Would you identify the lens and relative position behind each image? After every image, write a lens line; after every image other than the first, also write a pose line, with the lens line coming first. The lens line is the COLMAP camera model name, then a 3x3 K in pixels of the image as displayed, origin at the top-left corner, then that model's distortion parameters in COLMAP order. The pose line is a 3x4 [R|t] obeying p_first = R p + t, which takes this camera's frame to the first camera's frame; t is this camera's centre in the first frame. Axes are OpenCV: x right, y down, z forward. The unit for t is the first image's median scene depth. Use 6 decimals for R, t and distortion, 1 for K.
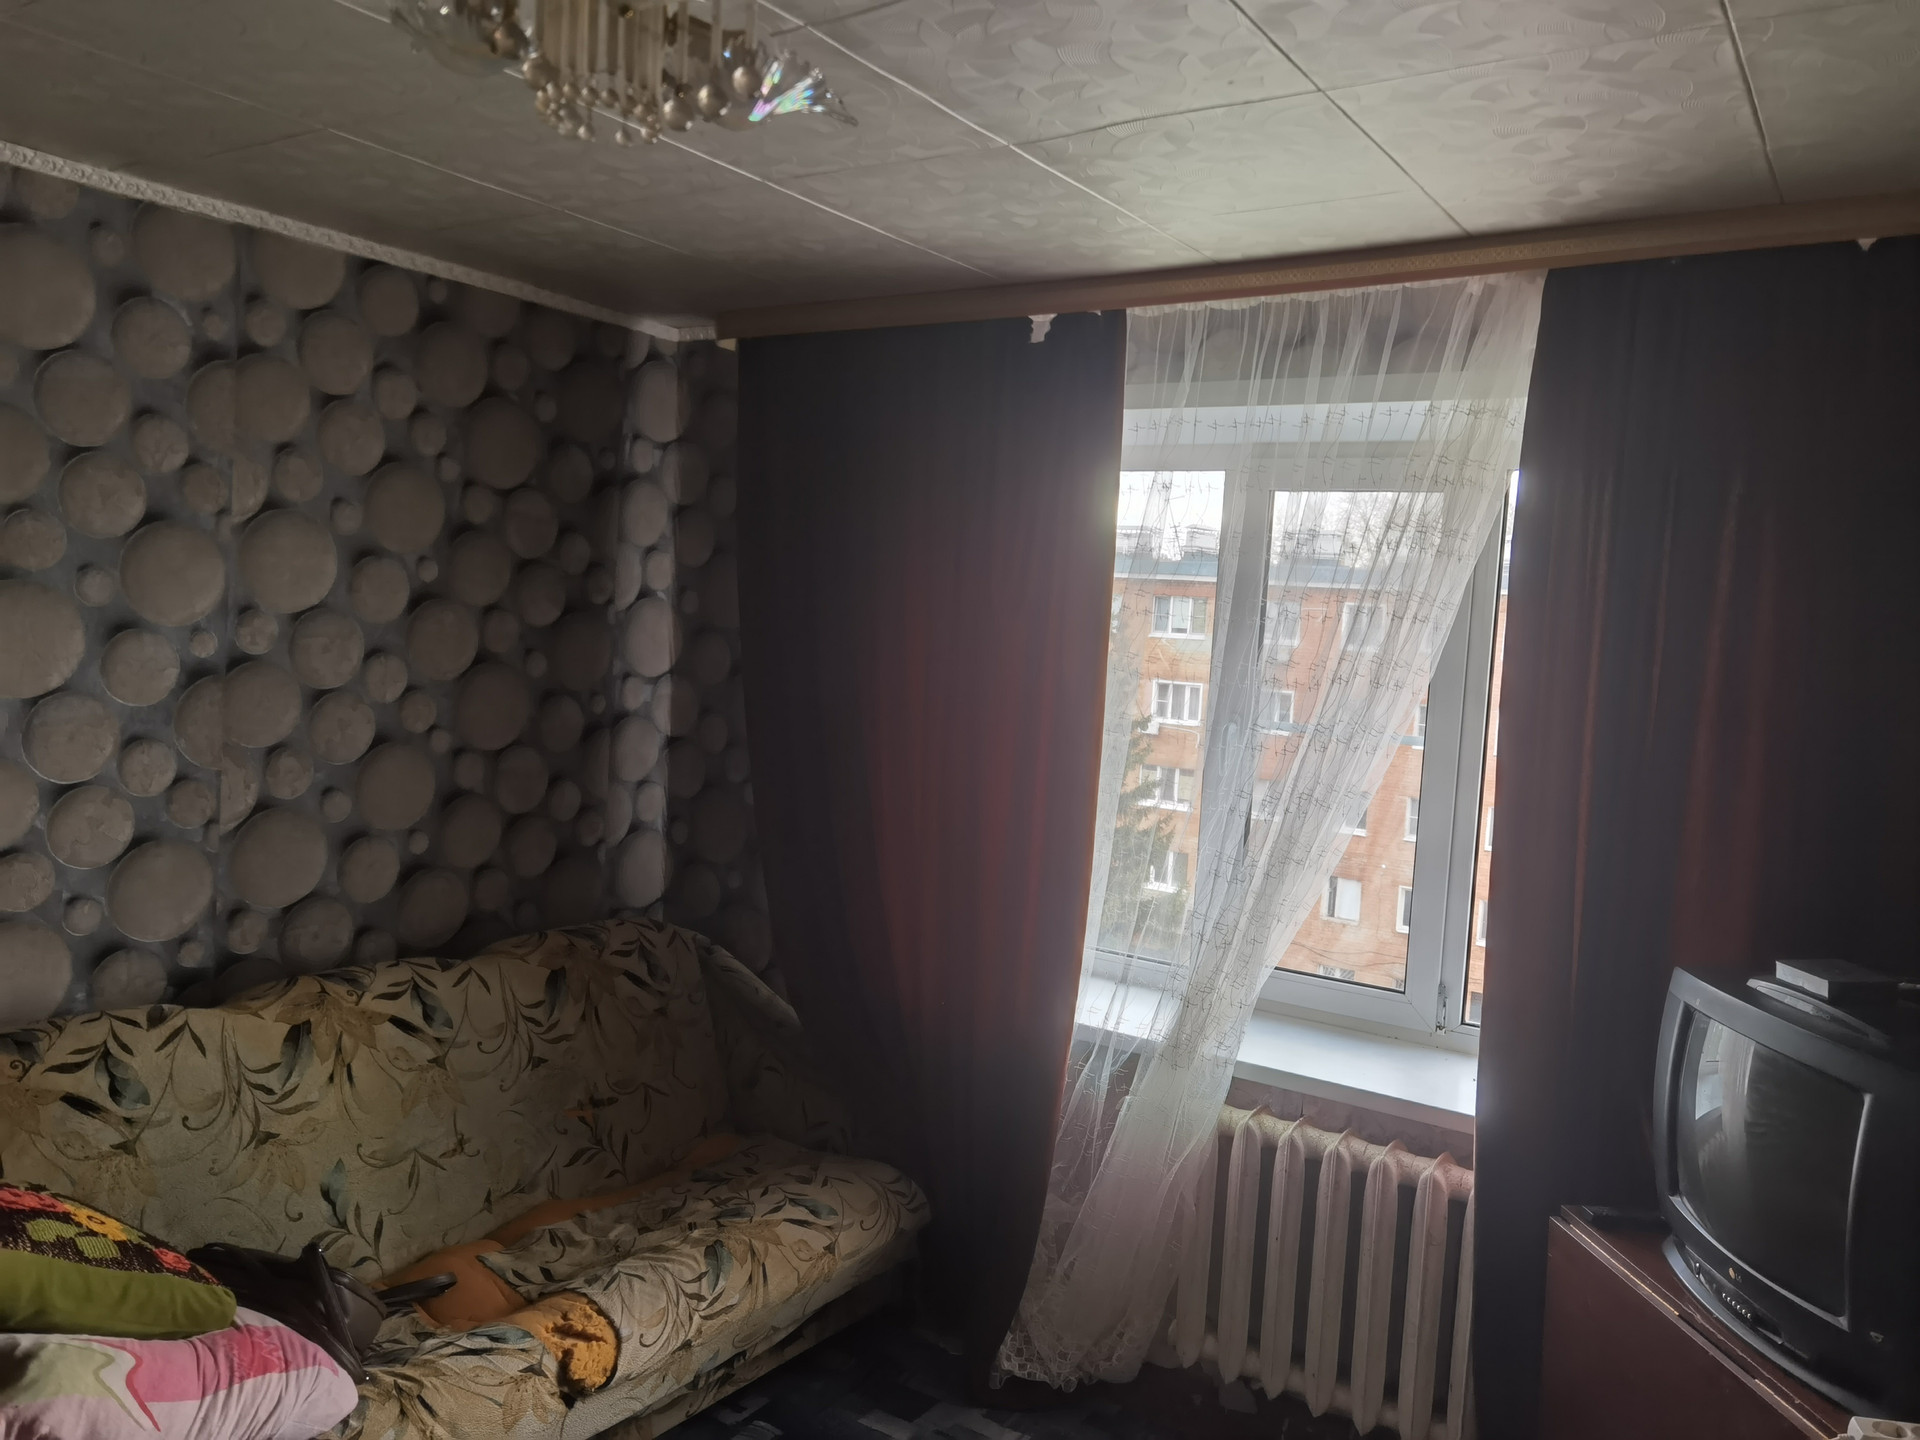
lens RADIAL K [[1457.9, 0, 960.0], [0, 1457.9, 719.7], [0, 0, 1]] dist [0.011350, 0.000337]
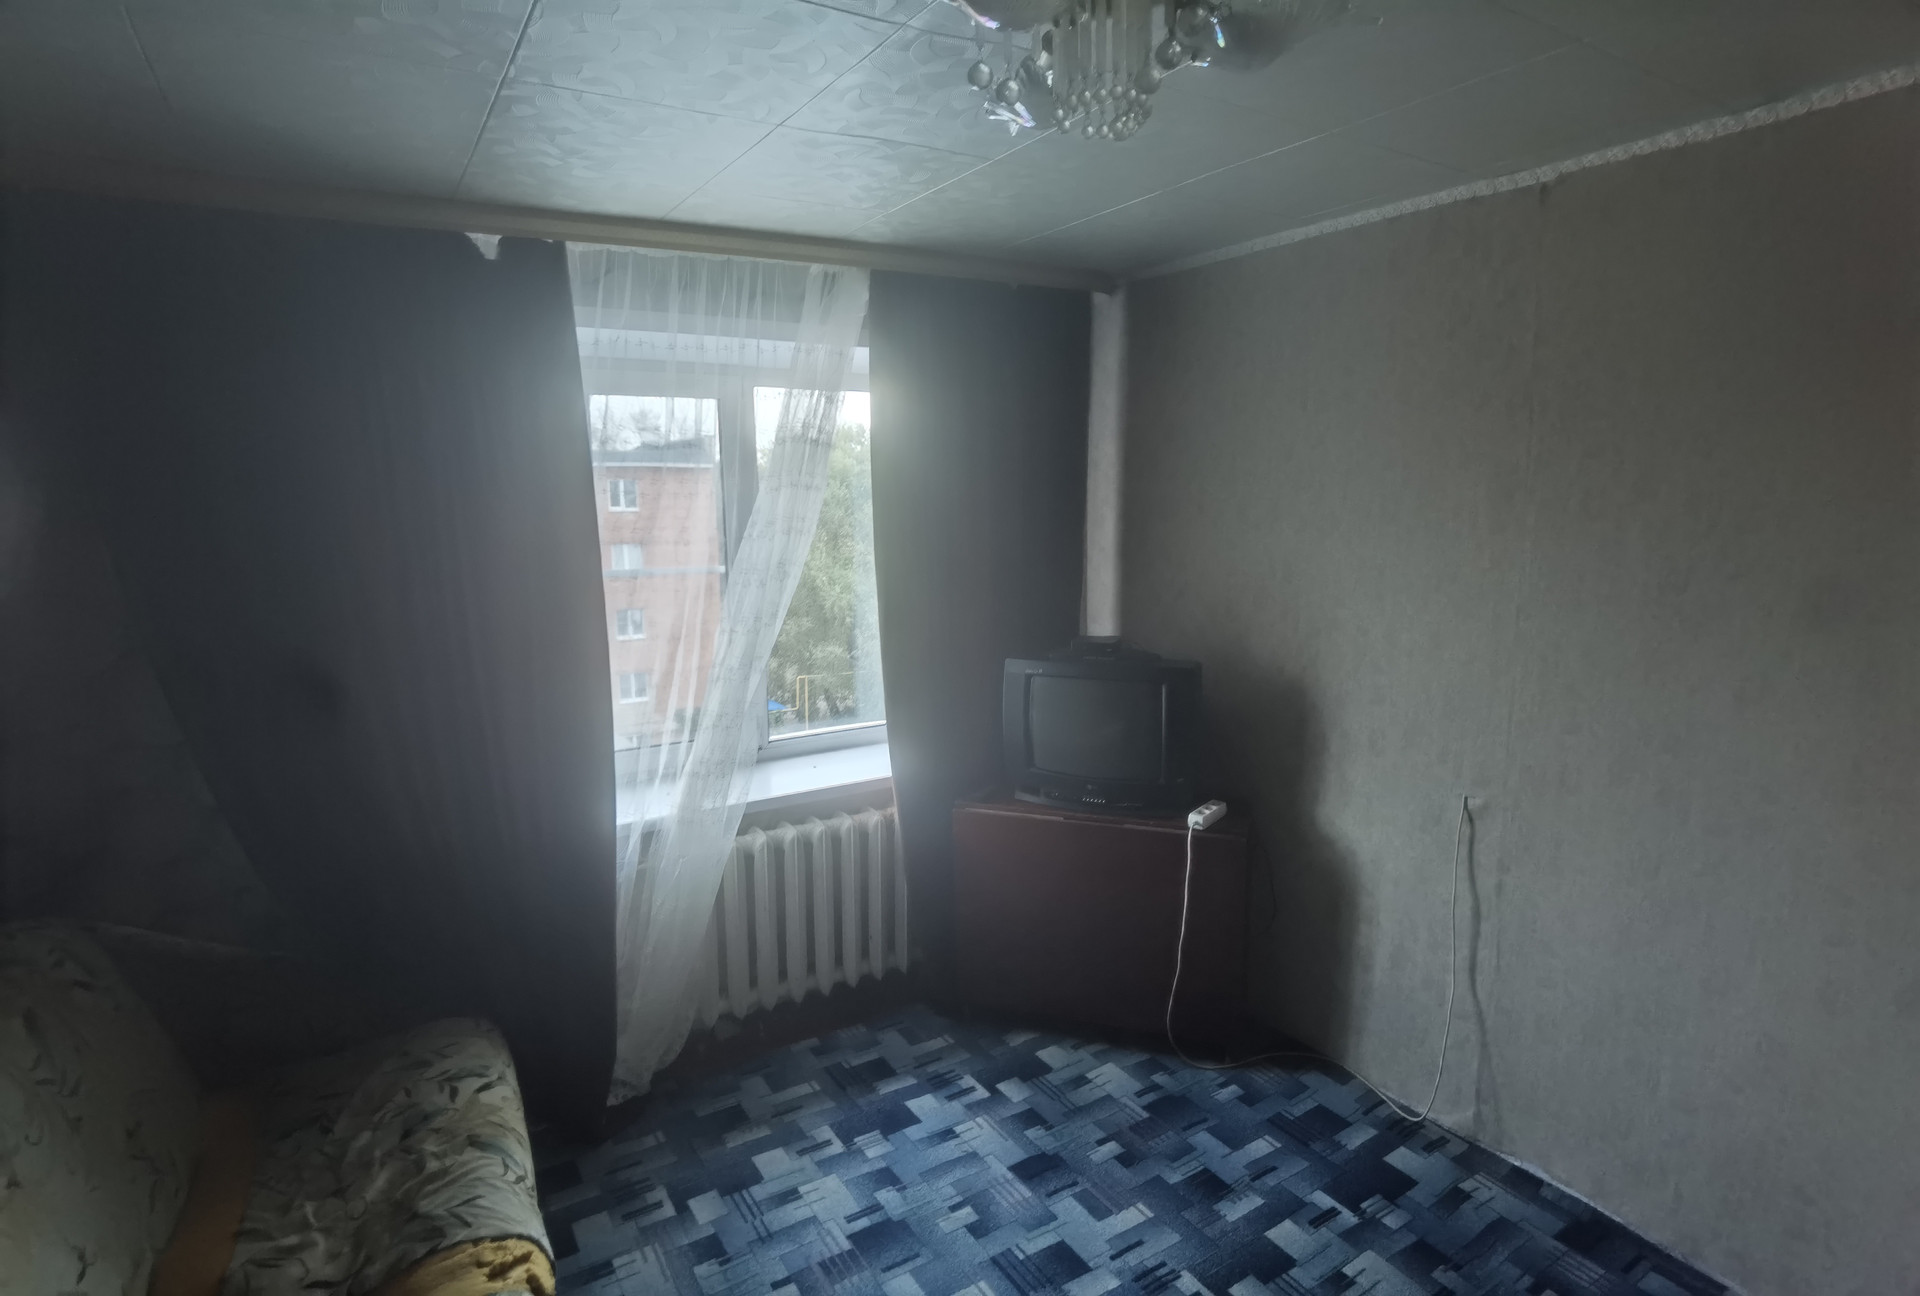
lens RADIAL K [[1021.0, 0, 957.6], [0, 1021.0, 647.1], [0, 0, 1]] dist [-0.005813, 0.002552]
pose [[0.430078, -0.206478, 0.878863, -0.555211], [0.104791, 0.978332, 0.178566, -0.072441], [-0.896689, 0.015300, 0.442396, 0.348652]]
